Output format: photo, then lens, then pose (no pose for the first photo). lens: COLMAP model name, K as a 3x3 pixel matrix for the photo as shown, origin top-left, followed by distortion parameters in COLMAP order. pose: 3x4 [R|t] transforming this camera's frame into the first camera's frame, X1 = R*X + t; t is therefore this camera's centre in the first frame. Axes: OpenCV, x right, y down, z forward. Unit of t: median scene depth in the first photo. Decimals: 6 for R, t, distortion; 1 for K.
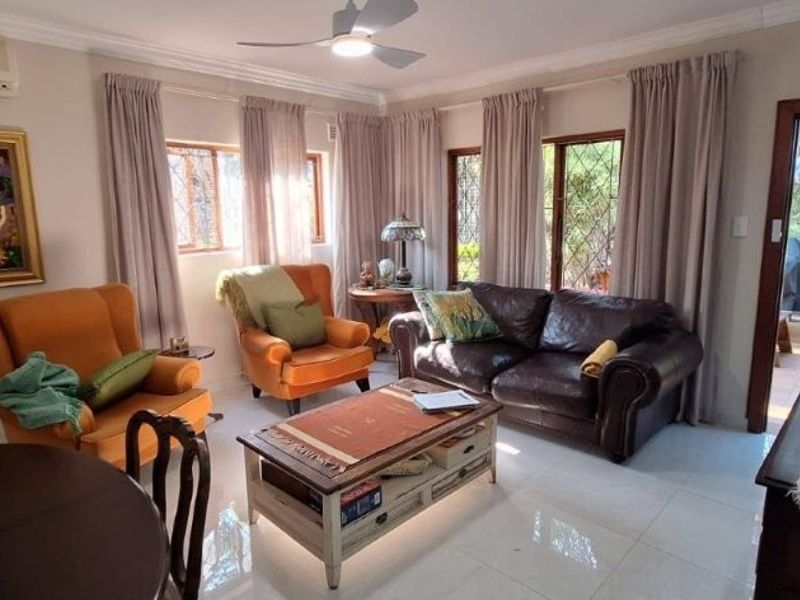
lens RADIAL K [[524.9, 0, 397.9], [0, 524.9, 295.3], [0, 0, 1]] dist [-0.003947, 0.002793]
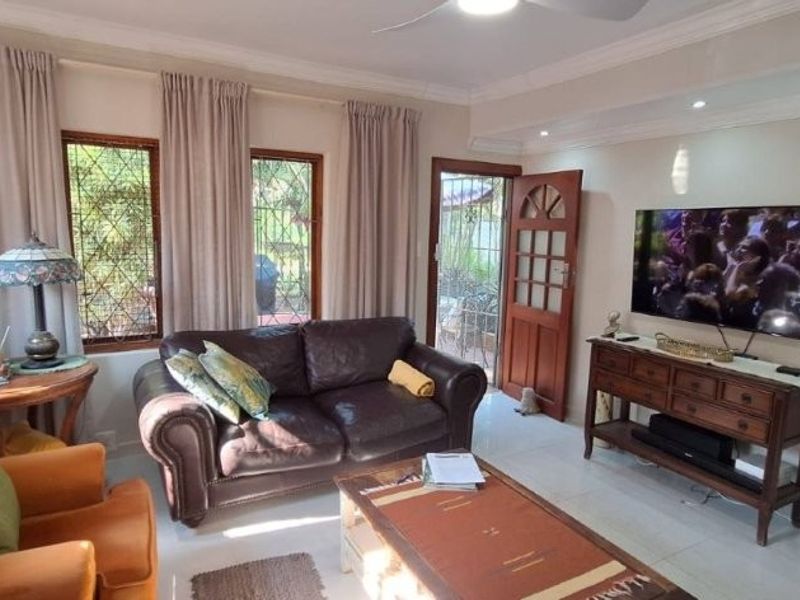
lens RADIAL K [[513.7, 0, 400.0], [0, 513.7, 300.0], [0, 0, 1]] dist [-0.002117, 0.001382]
pose [[0.290288, -0.112507, 0.950303, -0.480994], [0.127376, 0.988771, 0.078152, -0.097161], [-0.948424, 0.098359, 0.301359, 0.581865]]
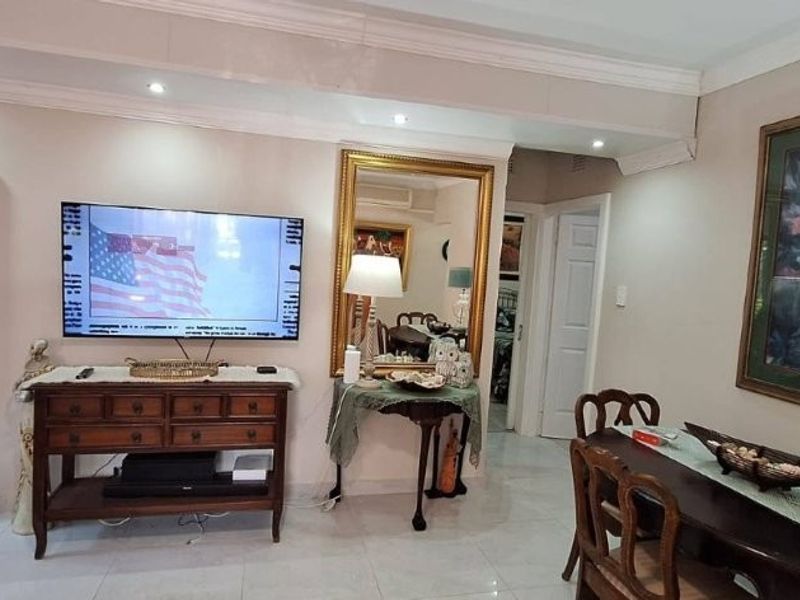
lens RADIAL K [[513.7, 0, 400.0], [0, 513.7, 300.0], [0, 0, 1]] dist [-0.002117, 0.001382]
pose [[-0.845441, -0.075663, 0.528682, -0.232268], [0.038113, 0.978842, 0.201036, -0.121927], [-0.532707, 0.190114, -0.824670, 0.787588]]
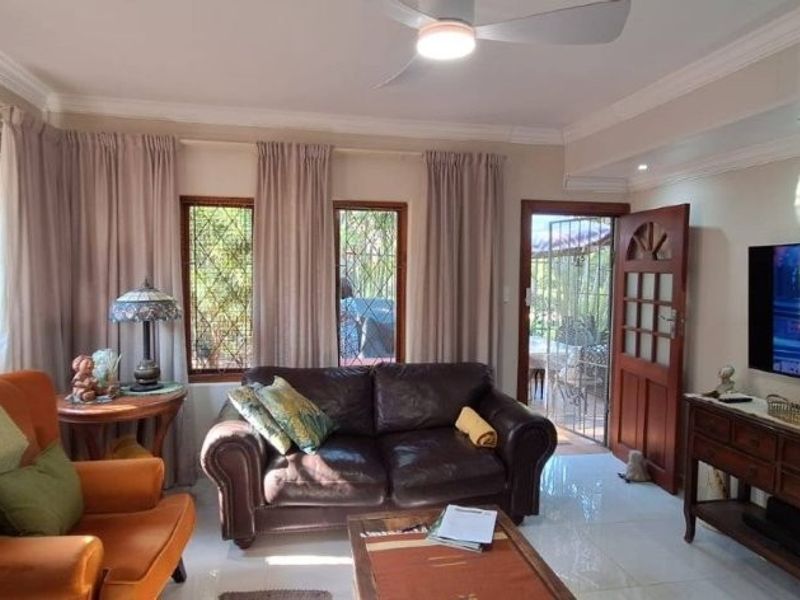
lens RADIAL K [[513.7, 0, 400.0], [0, 513.7, 300.0], [0, 0, 1]] dist [-0.002117, 0.001382]
pose [[0.577530, -0.023199, 0.816040, -0.411173], [0.113524, 0.992166, -0.052138, -0.070764], [-0.808438, 0.122752, 0.575639, 0.435336]]
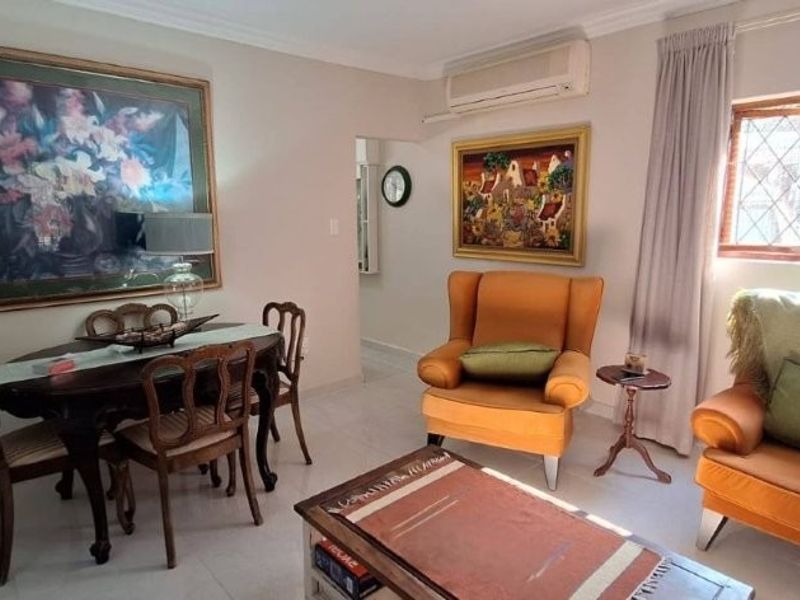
lens RADIAL K [[524.9, 0, 397.9], [0, 524.9, 295.3], [0, 0, 1]] dist [-0.003947, 0.002793]
pose [[-0.070863, 0.168976, -0.983069, 0.342681], [-0.159158, 0.971005, 0.178375, -0.083549], [0.984707, 0.169104, -0.041915, 0.583727]]
